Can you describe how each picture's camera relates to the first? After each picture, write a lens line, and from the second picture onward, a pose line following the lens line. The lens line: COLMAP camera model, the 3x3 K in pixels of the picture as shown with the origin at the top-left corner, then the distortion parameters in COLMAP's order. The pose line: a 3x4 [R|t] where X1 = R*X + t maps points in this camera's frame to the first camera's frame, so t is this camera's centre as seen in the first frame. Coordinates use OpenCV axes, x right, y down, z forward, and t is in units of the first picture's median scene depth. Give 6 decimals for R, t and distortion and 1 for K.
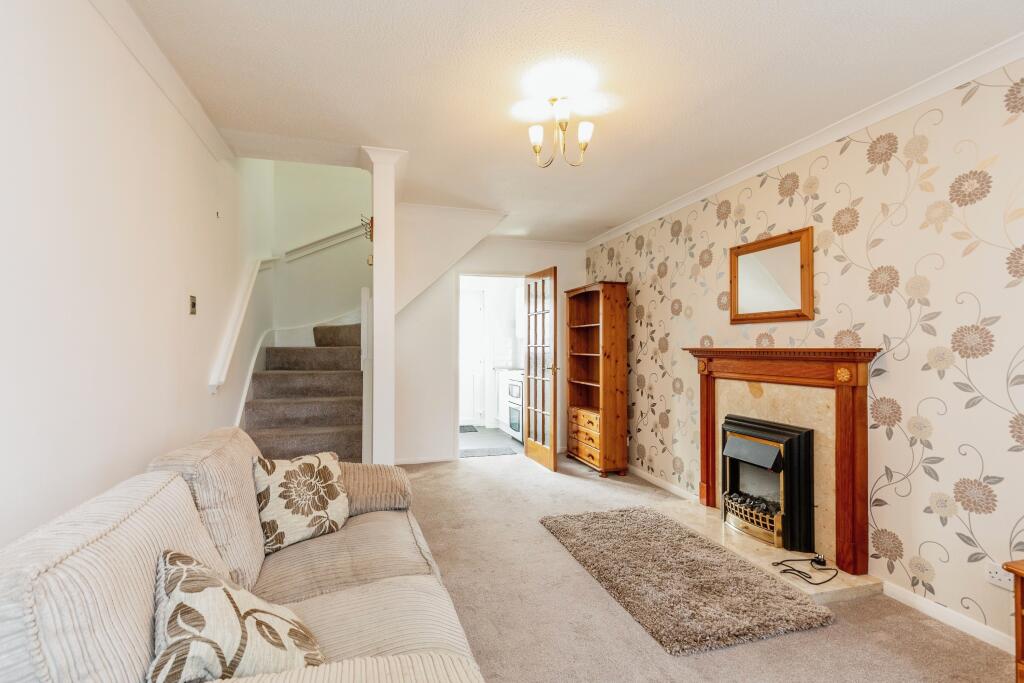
lens RADIAL K [[474.4, 0, 511.0], [0, 474.4, 344.7], [0, 0, 1]] dist [0.011476, -0.000801]
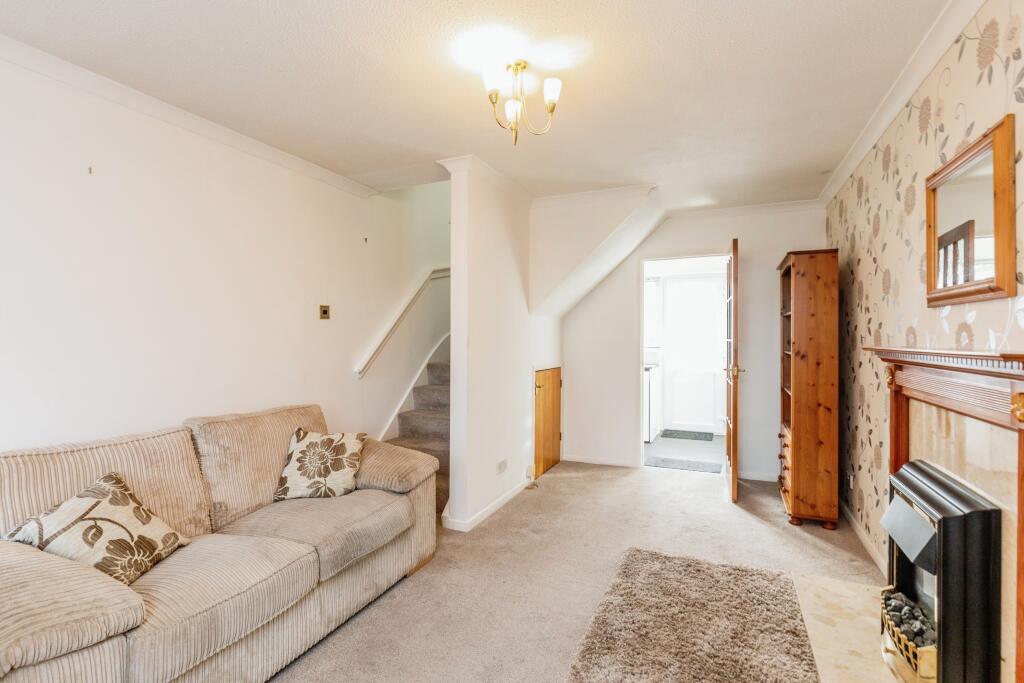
lens RADIAL K [[493.8, 0, 511.4], [0, 493.8, 338.0], [0, 0, 1]] dist [-0.003192, 0.000151]
pose [[0.758640, -0.000360, -0.651510, 0.476158], [0.003485, 0.999988, 0.003506, -0.009331], [0.651501, -0.004930, 0.758632, 0.207631]]
